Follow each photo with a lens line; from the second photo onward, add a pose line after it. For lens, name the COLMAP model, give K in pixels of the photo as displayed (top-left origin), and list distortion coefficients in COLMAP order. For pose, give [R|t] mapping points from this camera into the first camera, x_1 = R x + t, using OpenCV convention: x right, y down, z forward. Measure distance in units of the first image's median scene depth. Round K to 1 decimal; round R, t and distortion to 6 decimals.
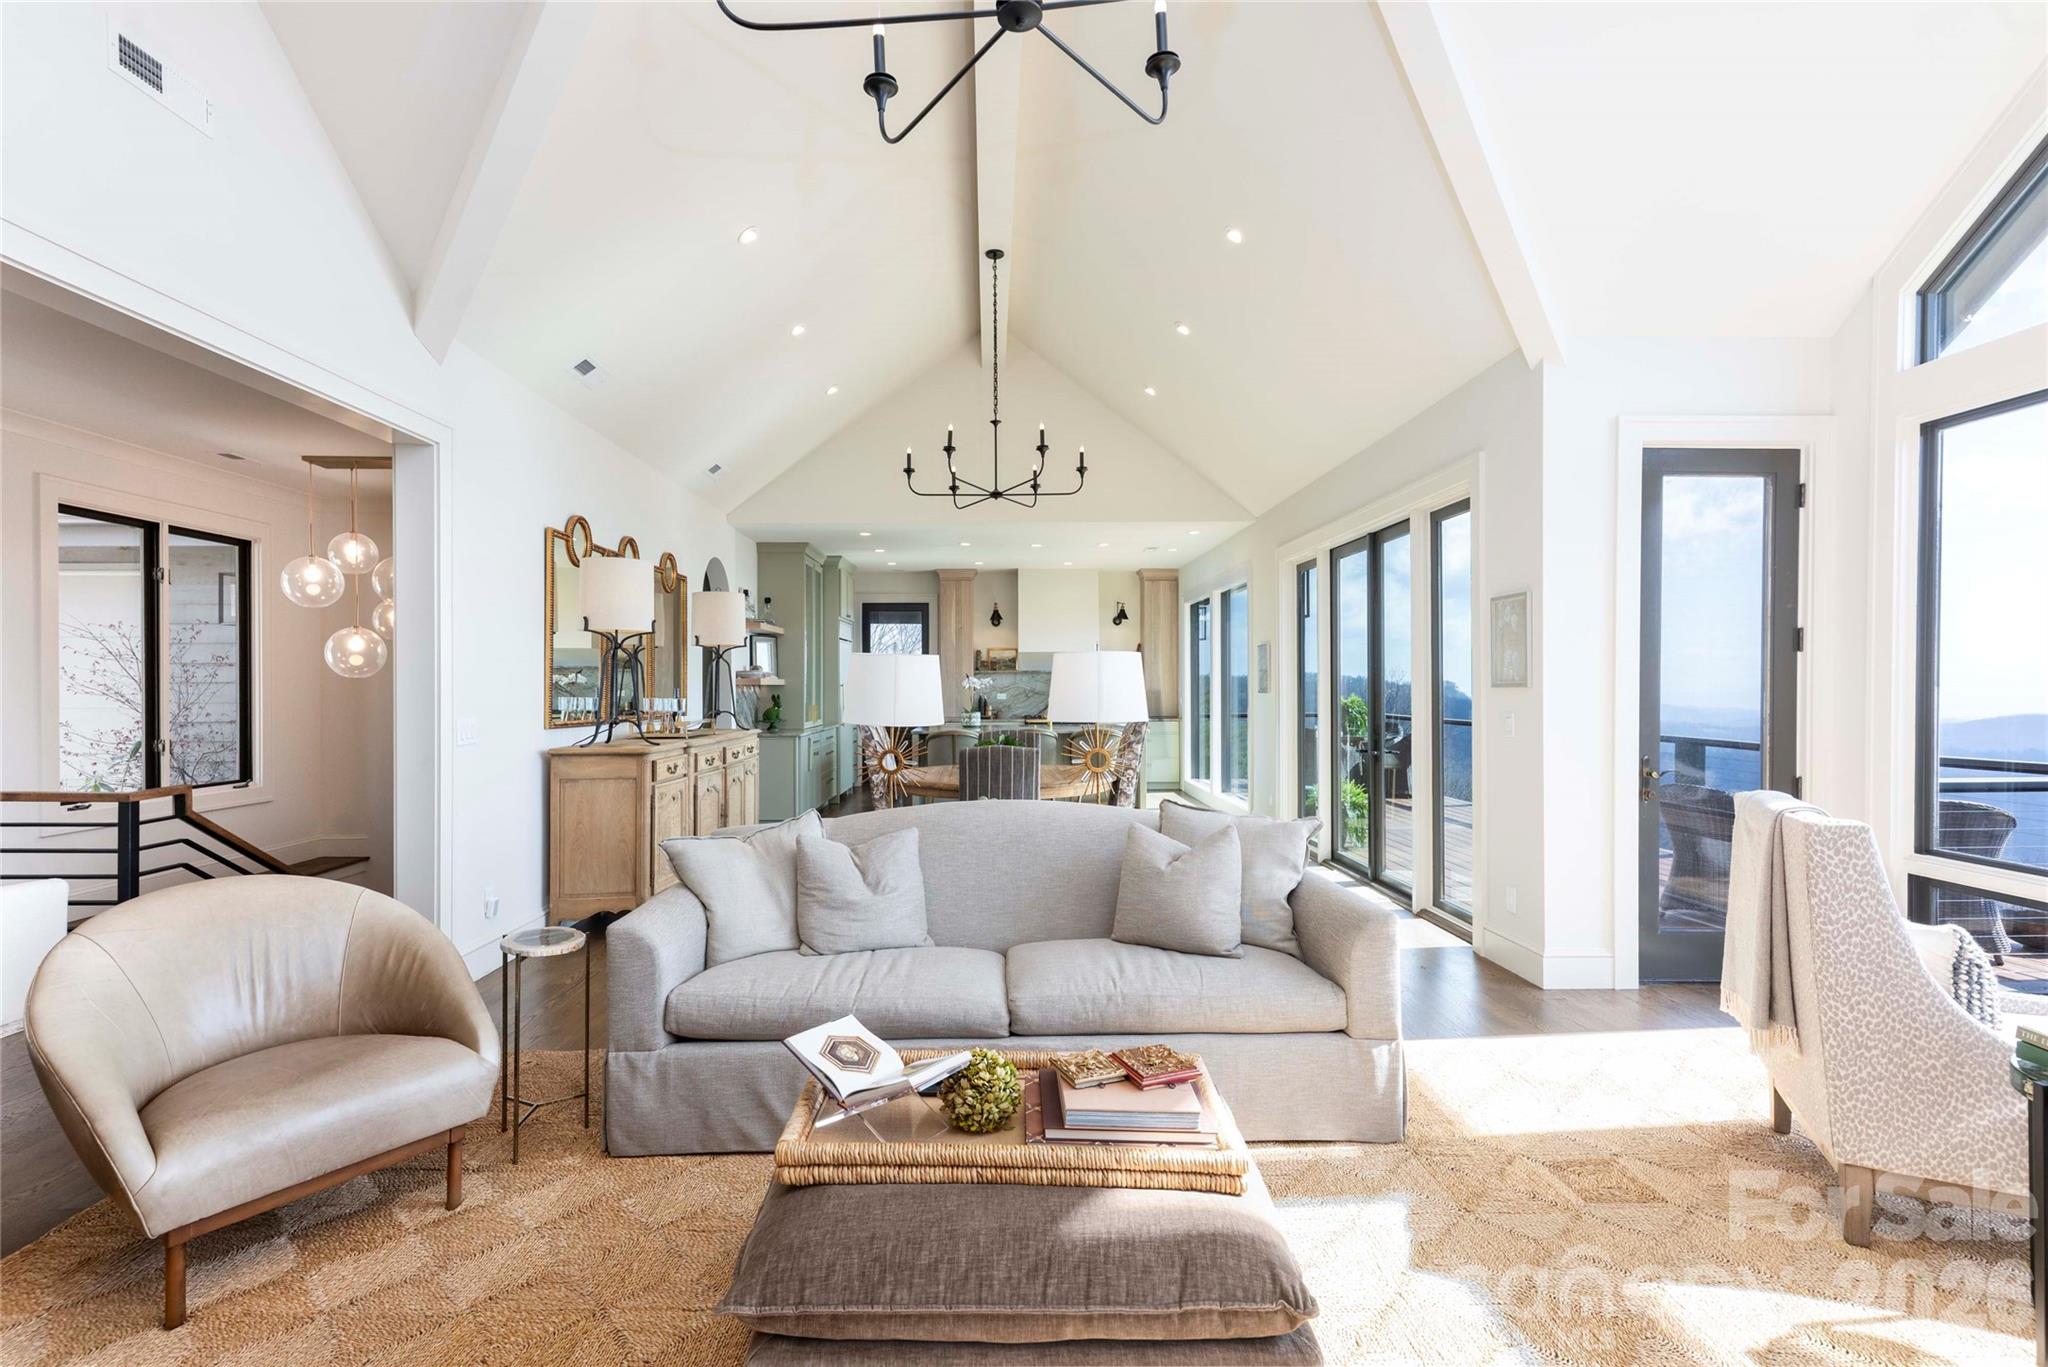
lens RADIAL K [[970.0, 0, 1018.0], [0, 970.0, 686.5], [0, 0, 1]] dist [0.012707, 0.002203]
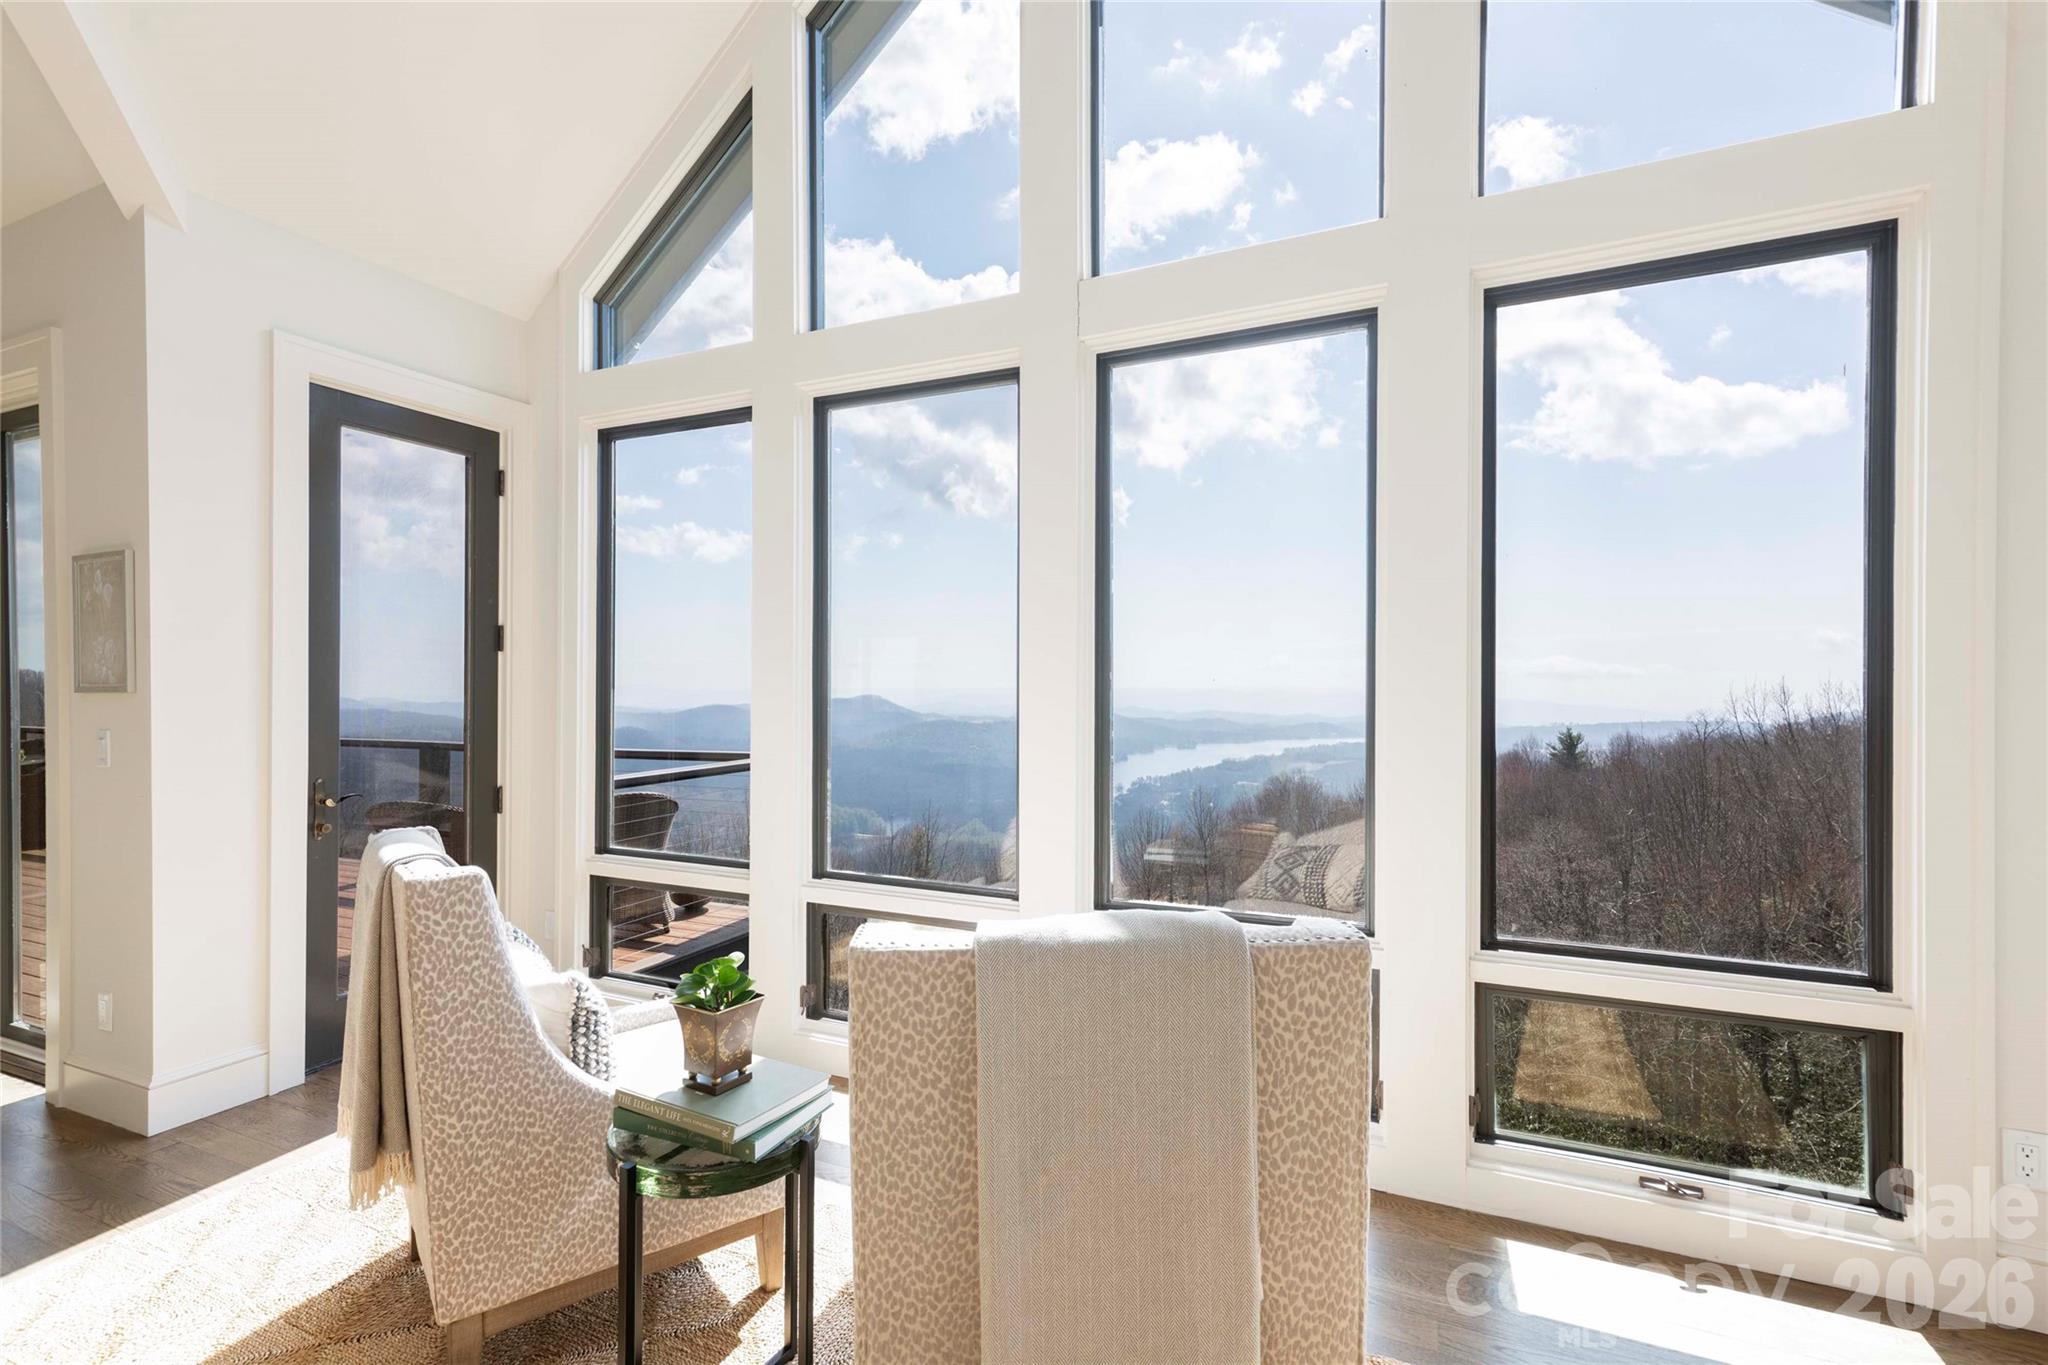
lens RADIAL K [[970.0, 0, 1018.7], [0, 970.0, 685.0], [0, 0, 1]] dist [0.012707, 0.002203]
pose [[0.453022, -0.002910, 0.891495, 0.220092], [0.002251, 0.999995, 0.002120, -0.004977], [-0.891497, 0.001046, 0.453026, 0.159642]]
